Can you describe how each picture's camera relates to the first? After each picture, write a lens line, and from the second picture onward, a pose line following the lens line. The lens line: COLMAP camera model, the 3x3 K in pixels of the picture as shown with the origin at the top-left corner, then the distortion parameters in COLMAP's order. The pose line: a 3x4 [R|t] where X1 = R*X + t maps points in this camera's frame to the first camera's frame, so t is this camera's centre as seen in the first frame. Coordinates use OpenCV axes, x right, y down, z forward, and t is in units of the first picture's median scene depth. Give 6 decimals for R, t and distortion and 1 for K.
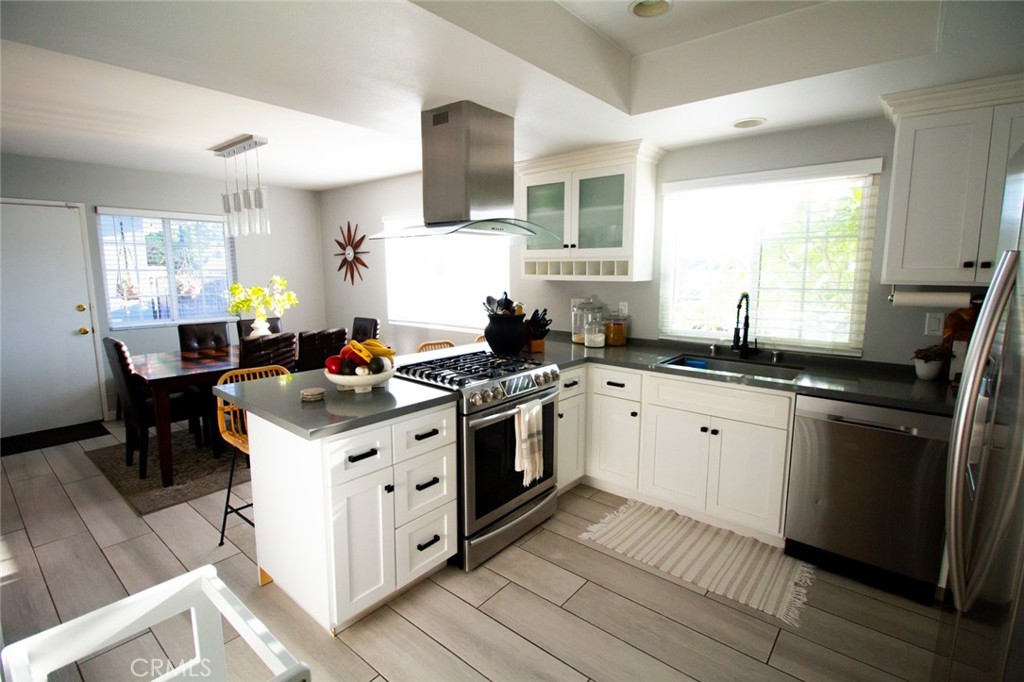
lens RADIAL K [[493.1, 0, 510.1], [0, 493.1, 334.4], [0, 0, 1]] dist [0.001592, 0.000248]
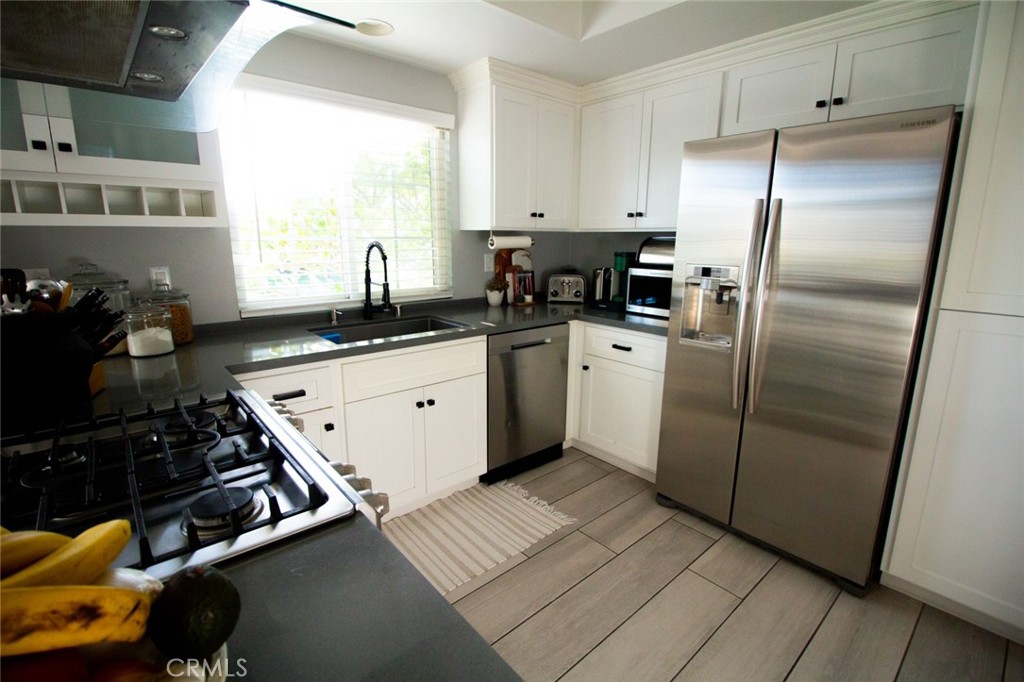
lens RADIAL K [[469.3, 0, 510.7], [0, 469.3, 337.3], [0, 0, 1]] dist [0.002725, -0.011589]
pose [[0.149260, -0.204325, 0.967457, -0.283319], [0.125678, 0.974402, 0.186402, -0.041345], [-0.980778, 0.093766, 0.171118, 0.594891]]
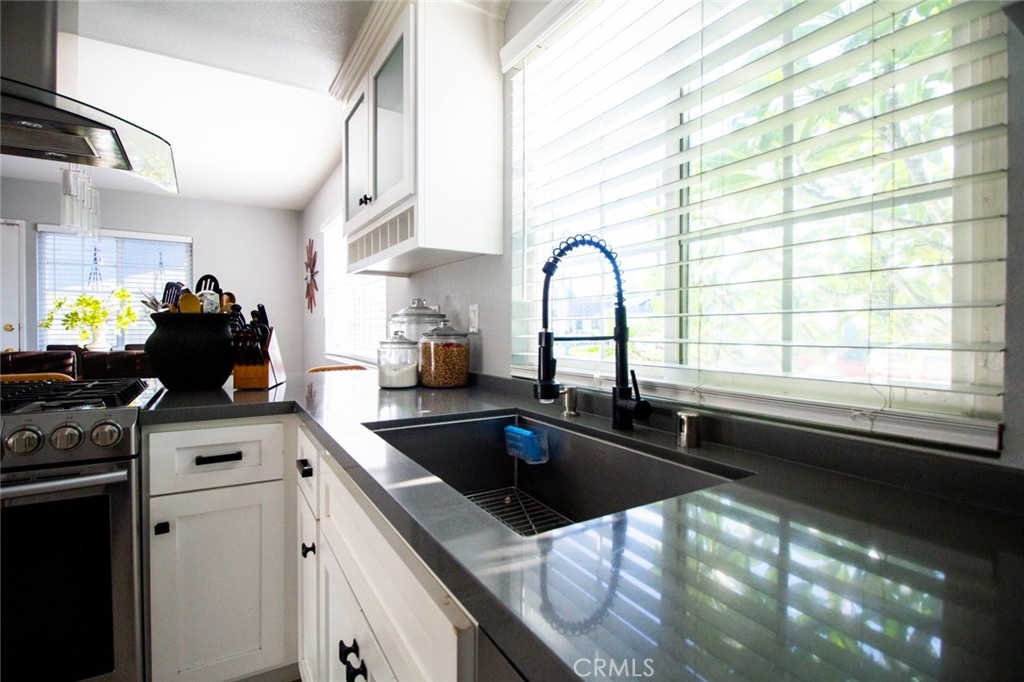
lens RADIAL K [[493.1, 0, 510.1], [0, 493.1, 334.4], [0, 0, 1]] dist [0.001592, 0.000248]
pose [[0.943497, 0.009589, -0.331242, 0.499487], [-0.050387, 0.992110, -0.114801, 0.025558], [0.327528, 0.125004, 0.936536, 0.613971]]
